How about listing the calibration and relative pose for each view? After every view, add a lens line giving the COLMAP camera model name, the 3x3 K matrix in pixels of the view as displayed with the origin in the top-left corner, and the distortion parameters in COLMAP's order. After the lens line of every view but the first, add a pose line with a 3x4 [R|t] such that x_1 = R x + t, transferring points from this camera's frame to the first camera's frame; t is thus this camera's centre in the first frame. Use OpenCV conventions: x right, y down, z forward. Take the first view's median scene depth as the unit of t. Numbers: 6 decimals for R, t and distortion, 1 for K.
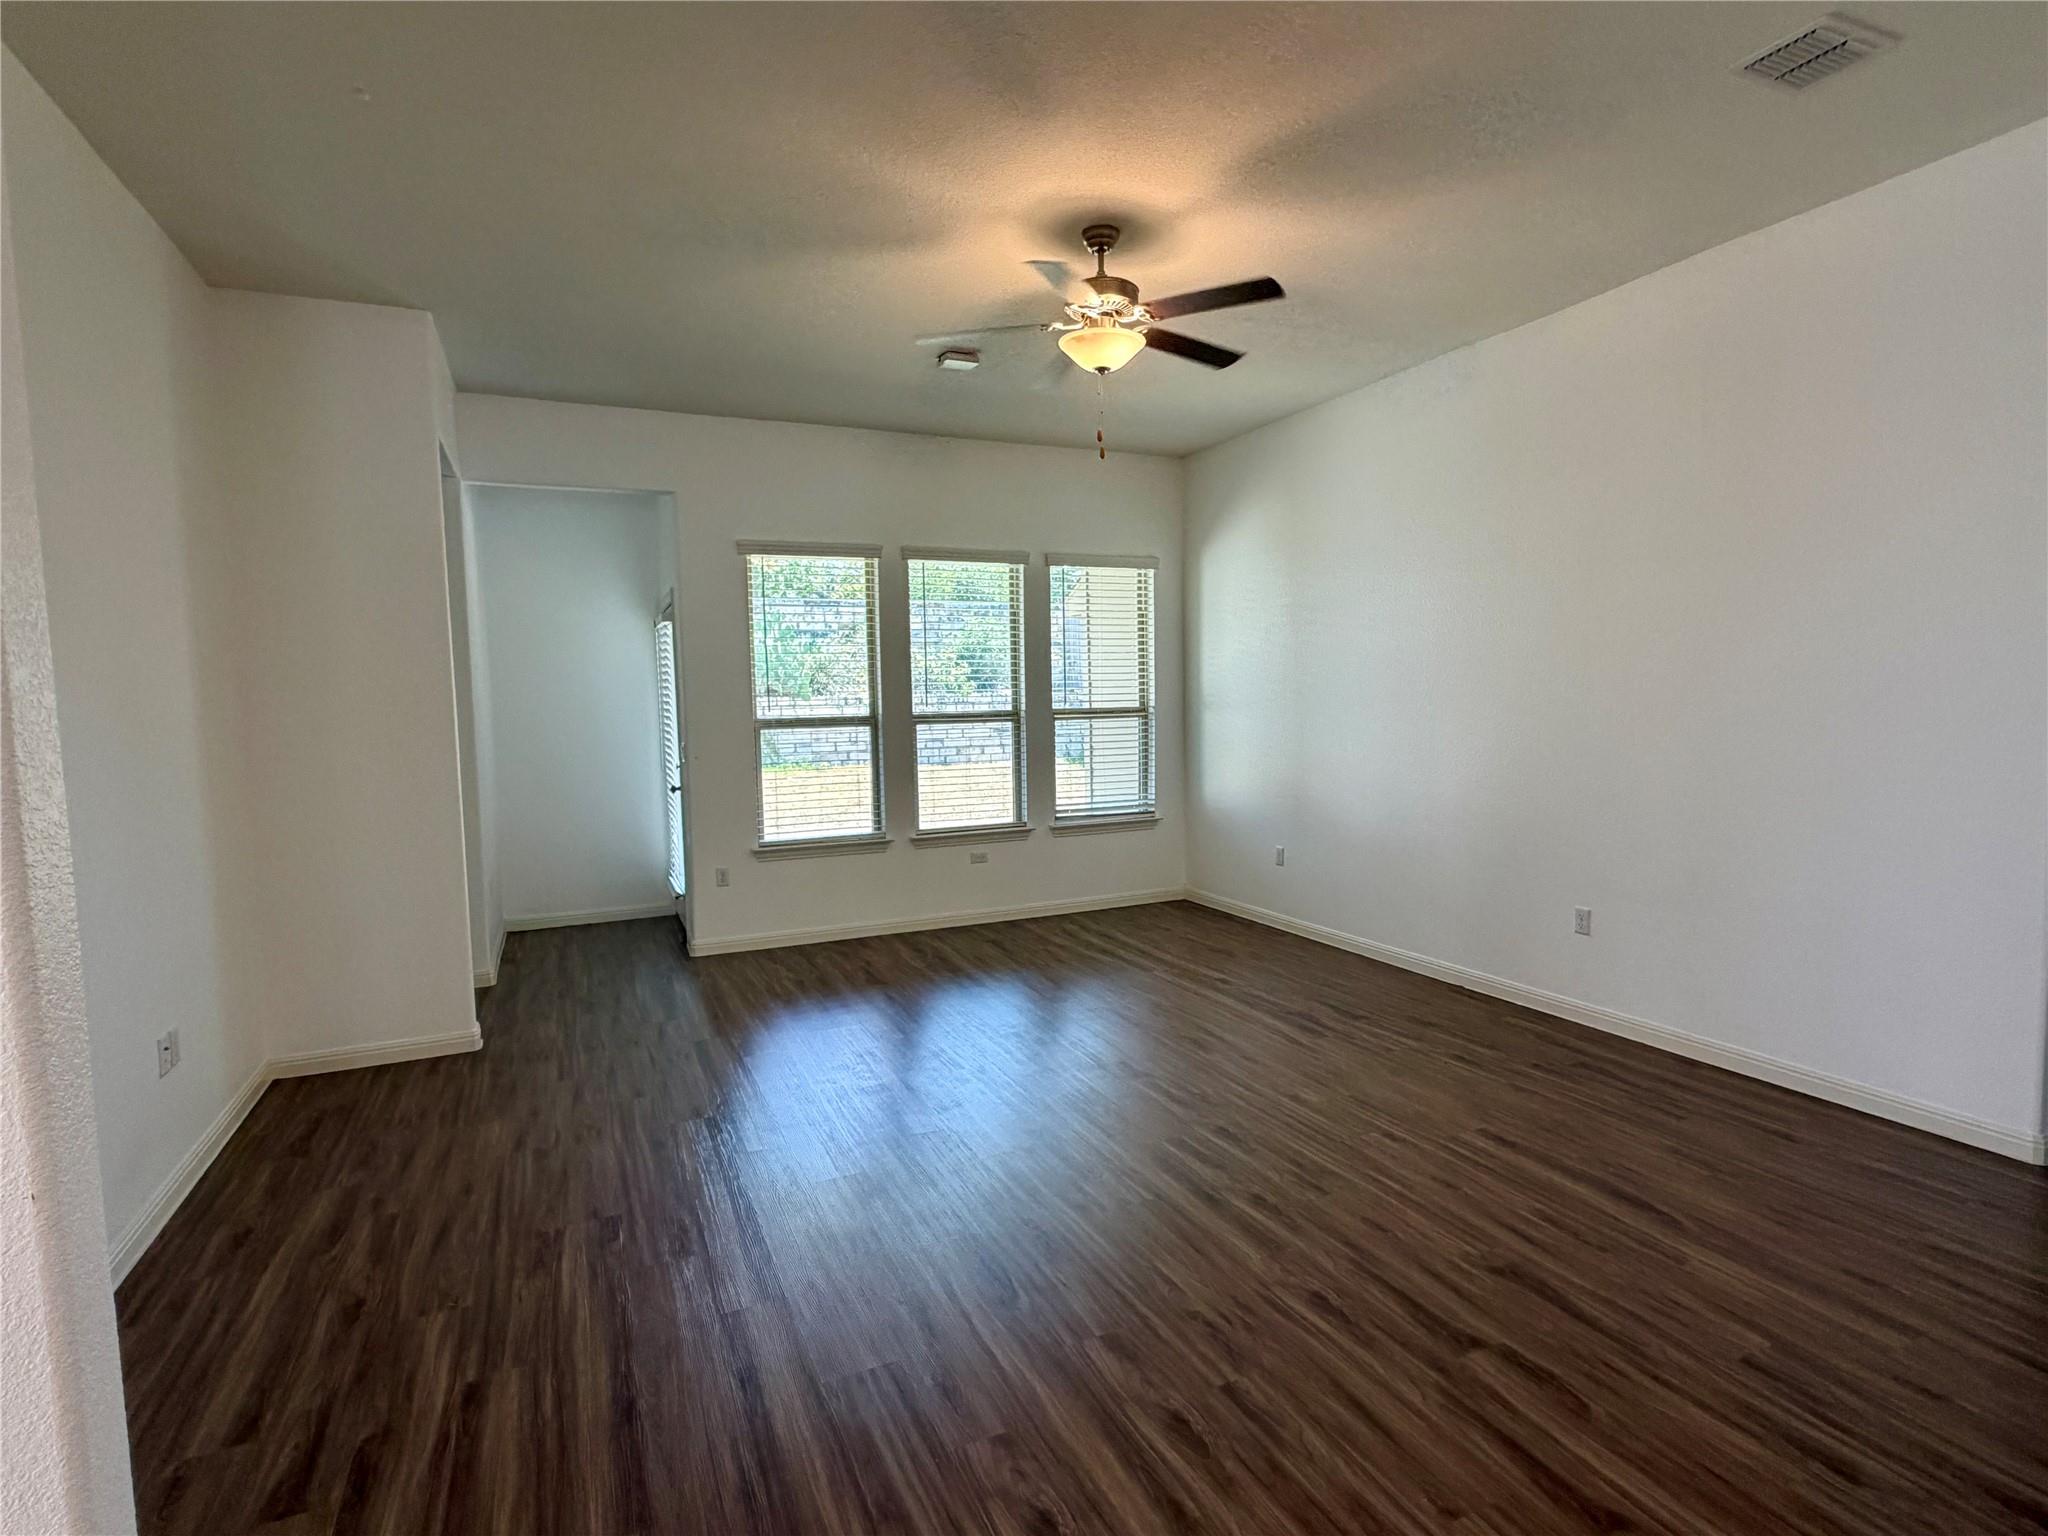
lens RADIAL K [[1018.1, 0, 1028.2], [0, 1018.1, 765.3], [0, 0, 1]] dist [-0.002941, 0.000887]
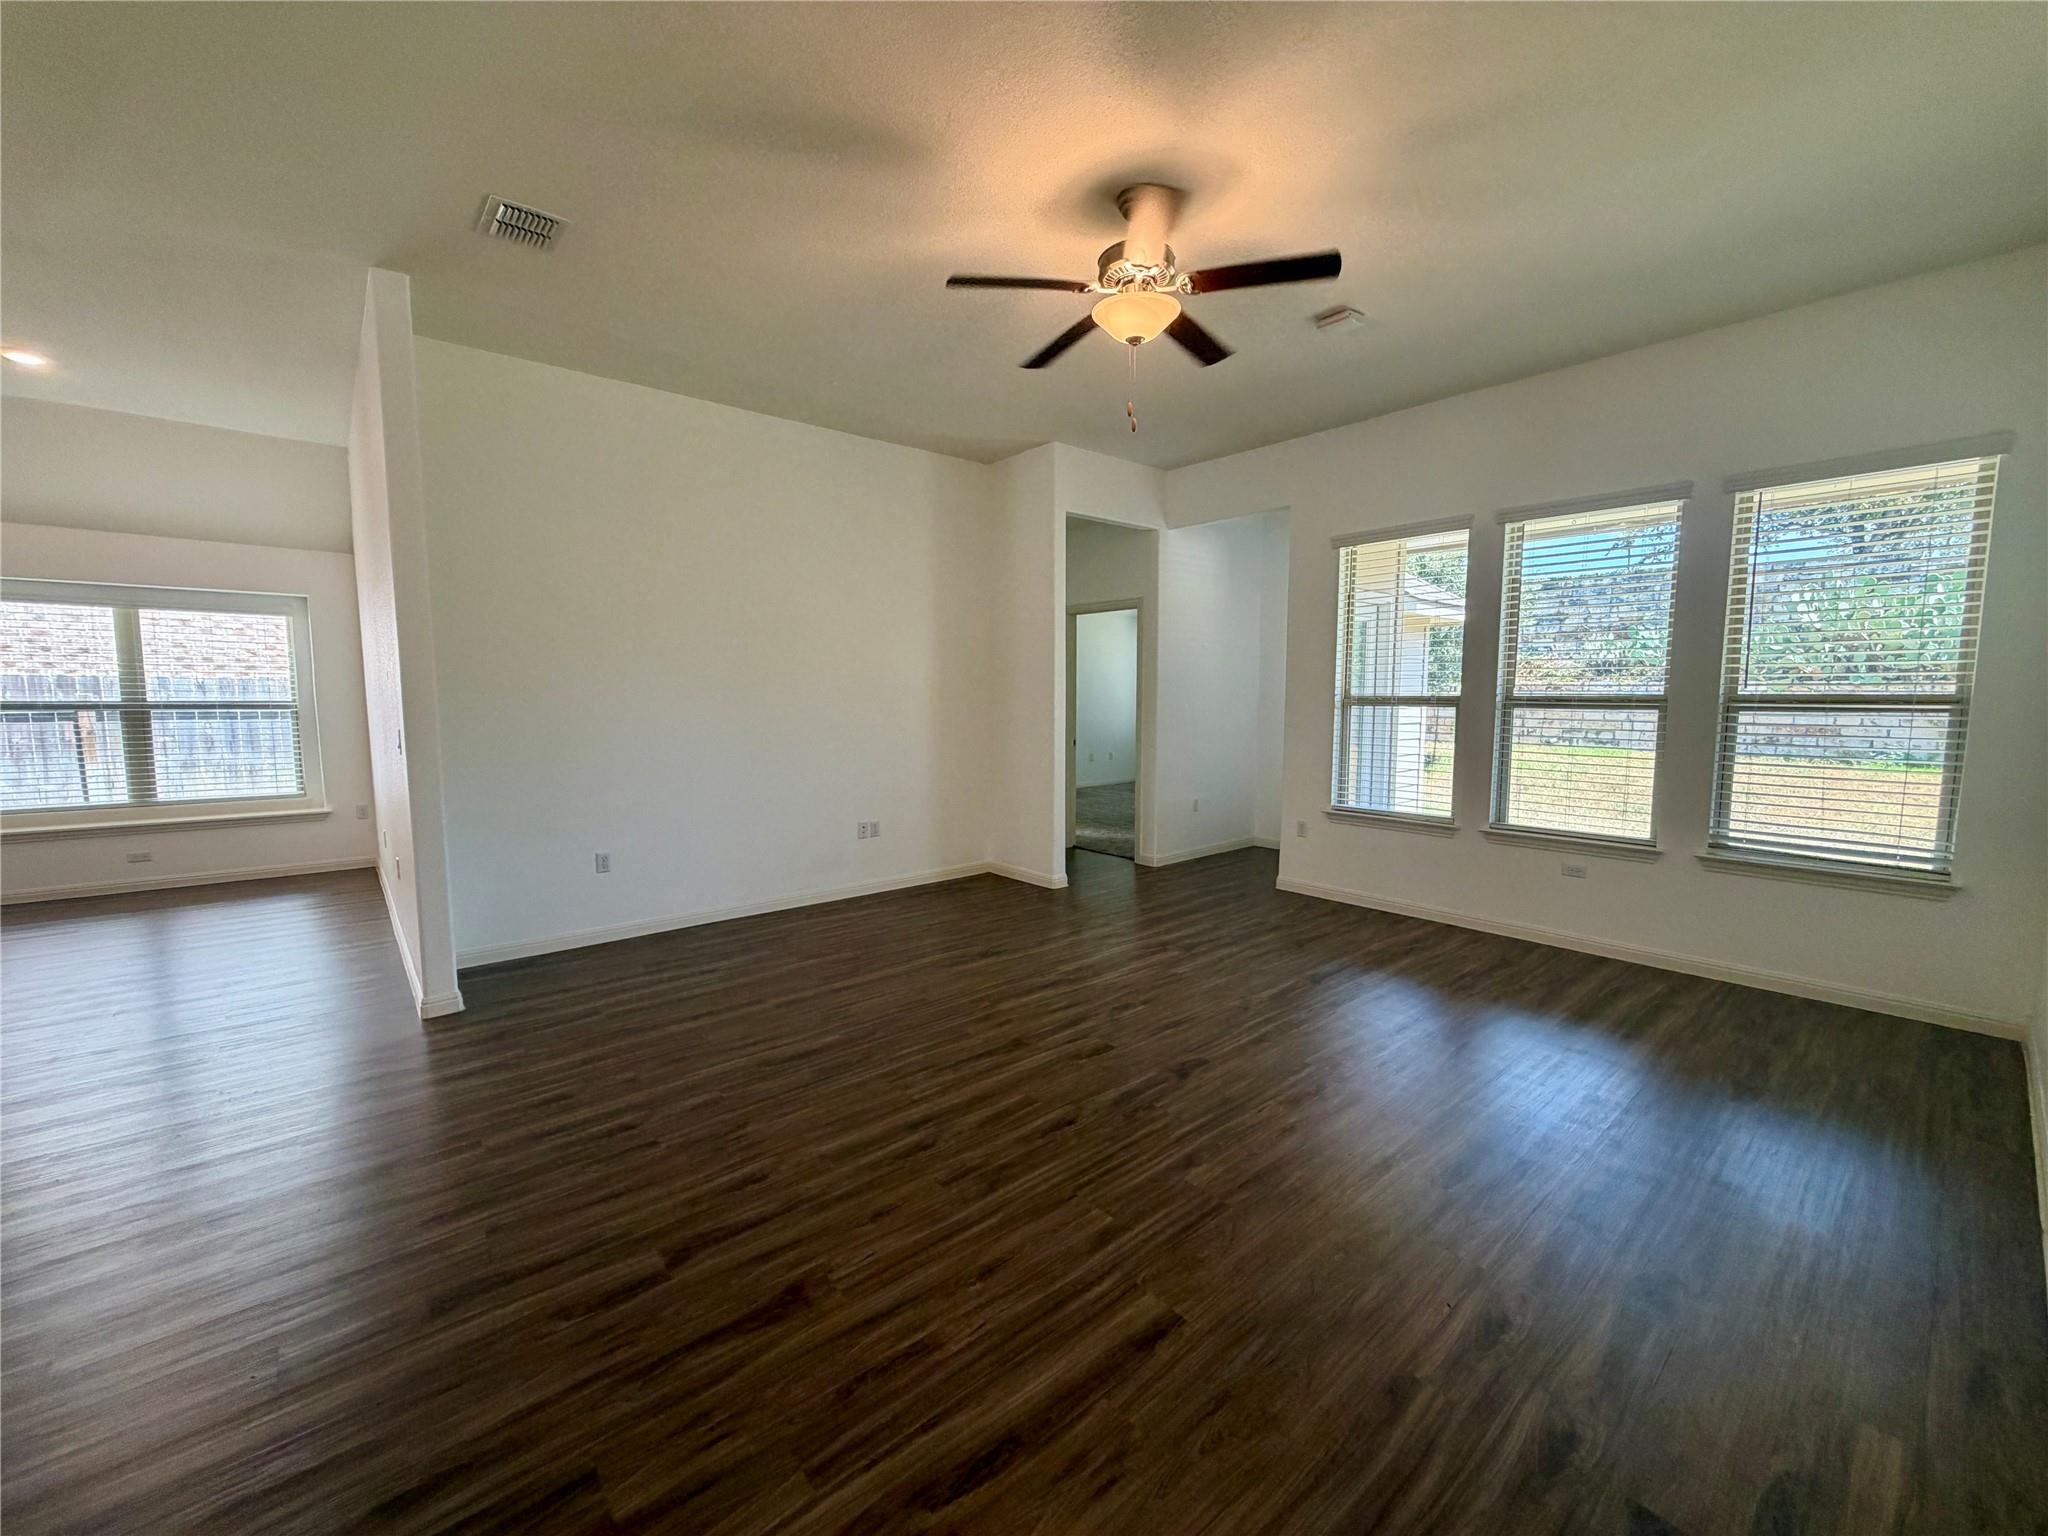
lens RADIAL K [[815.5, 0, 1016.7], [0, 815.5, 767.9], [0, 0, 1]] dist [-0.002192, 0.000601]
pose [[0.270491, 0.107770, -0.956671, 0.503726], [-0.070519, 0.993263, 0.091953, -0.024258], [0.960136, 0.042591, 0.276269, 0.415518]]
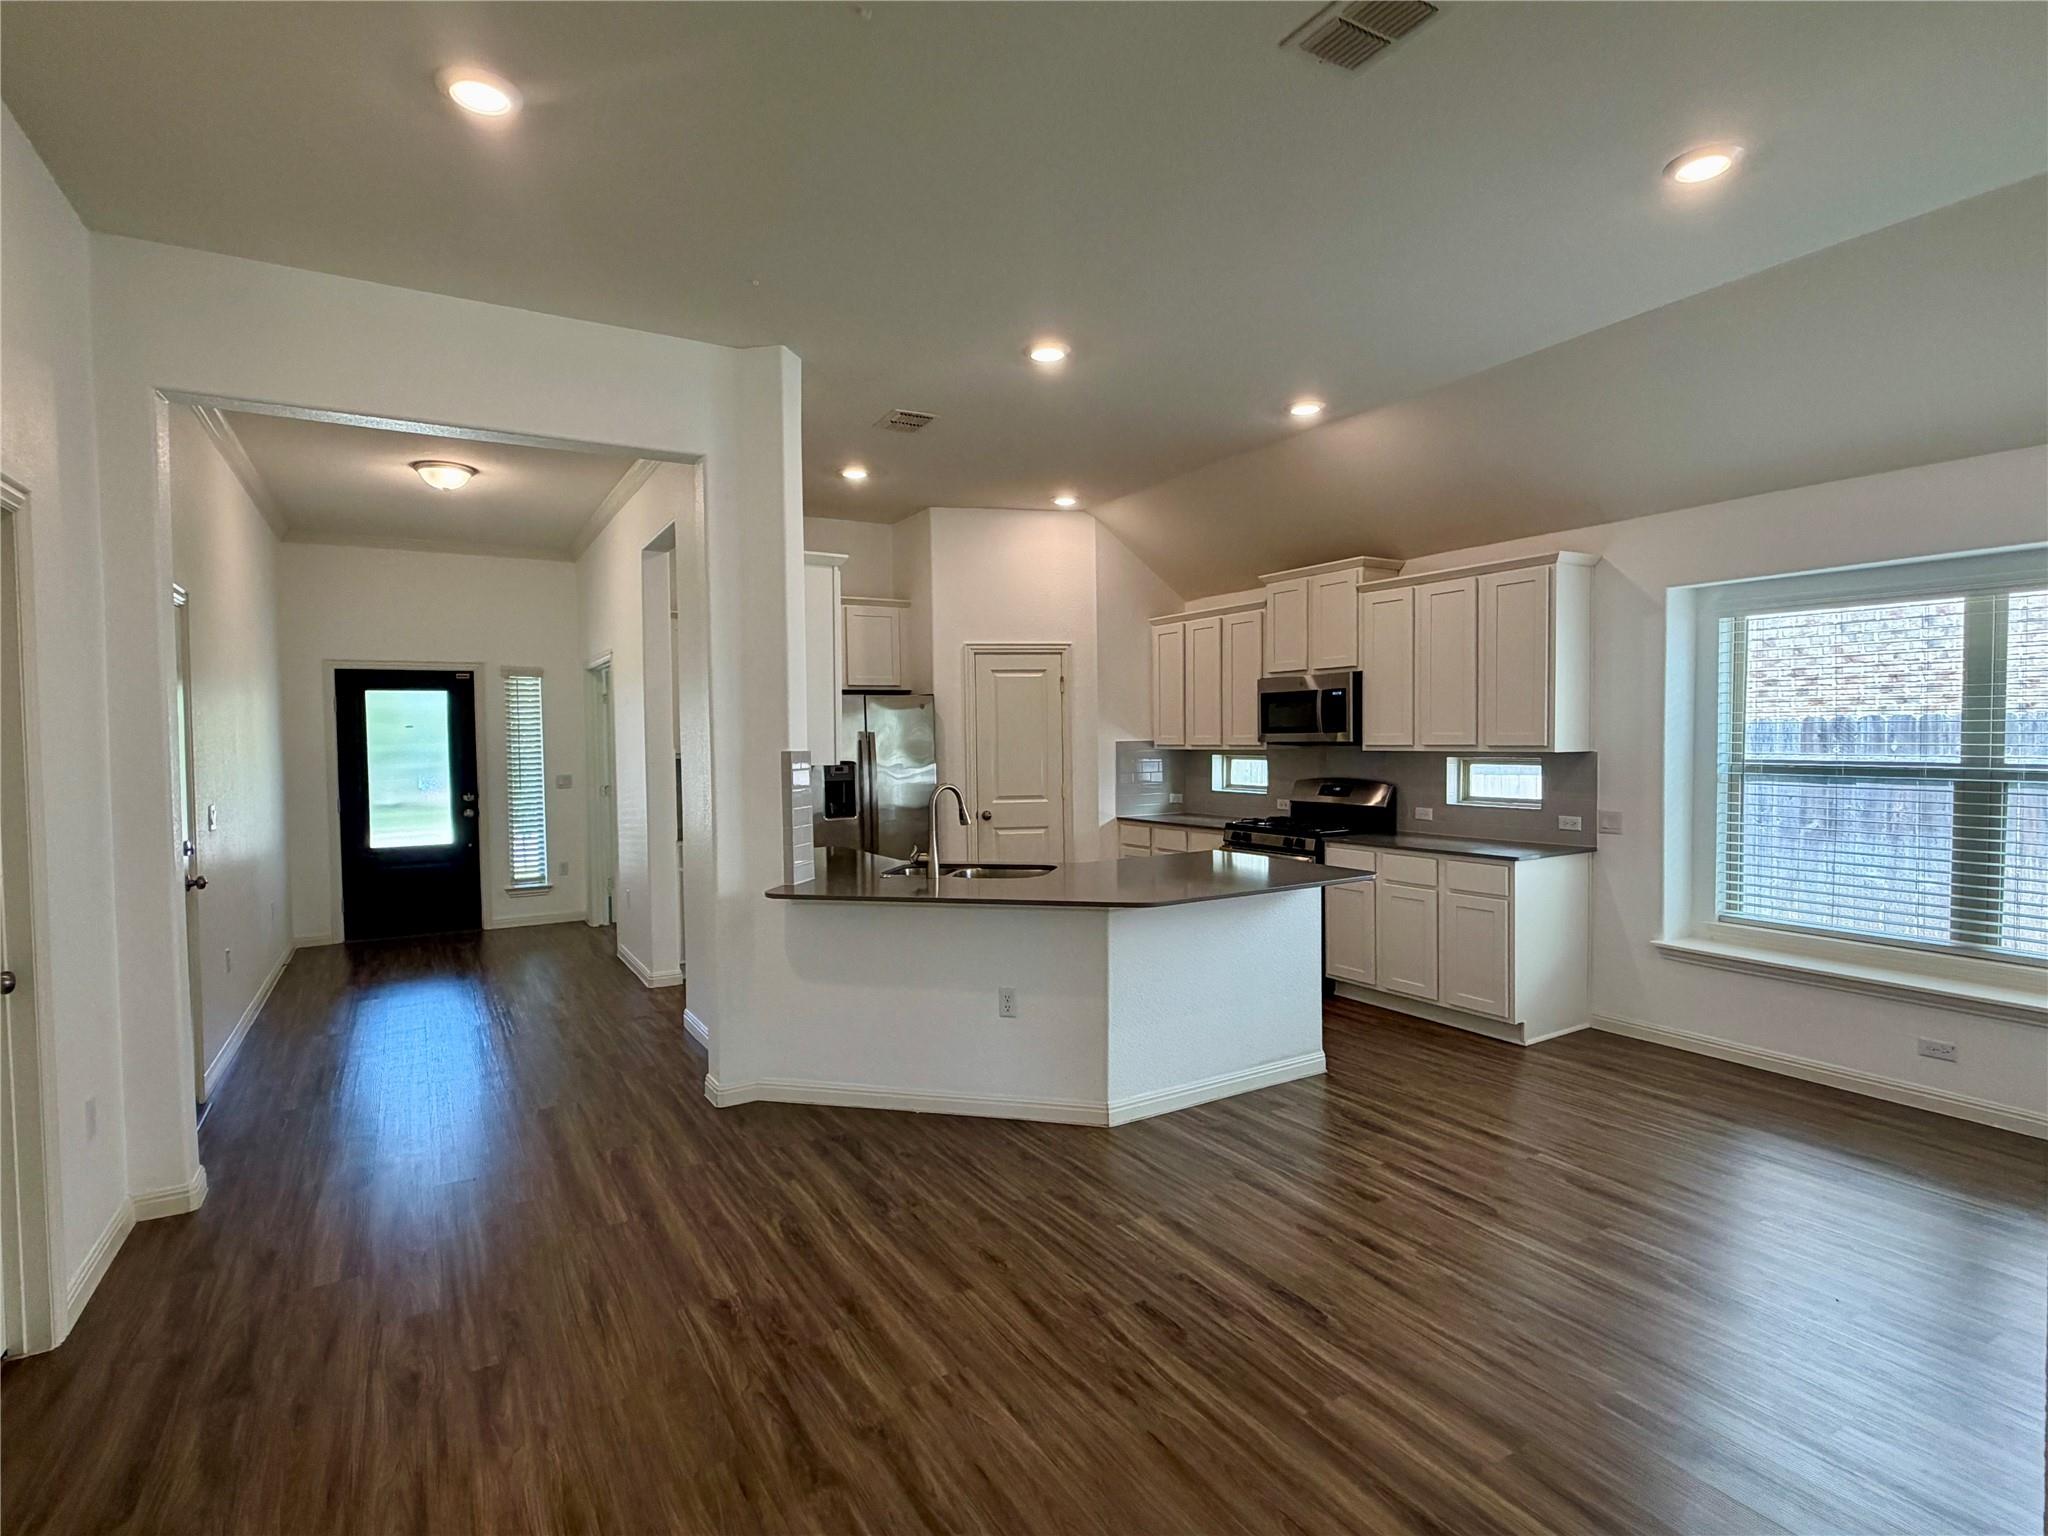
lens RADIAL K [[1018.1, 0, 1023.4], [0, 1018.1, 779.3], [0, 0, 1]] dist [-0.002941, 0.000887]
pose [[-0.993508, 0.038771, -0.106952, -0.043014], [0.026661, 0.993303, 0.112421, -0.019258], [0.110594, 0.108840, -0.987888, 0.246770]]
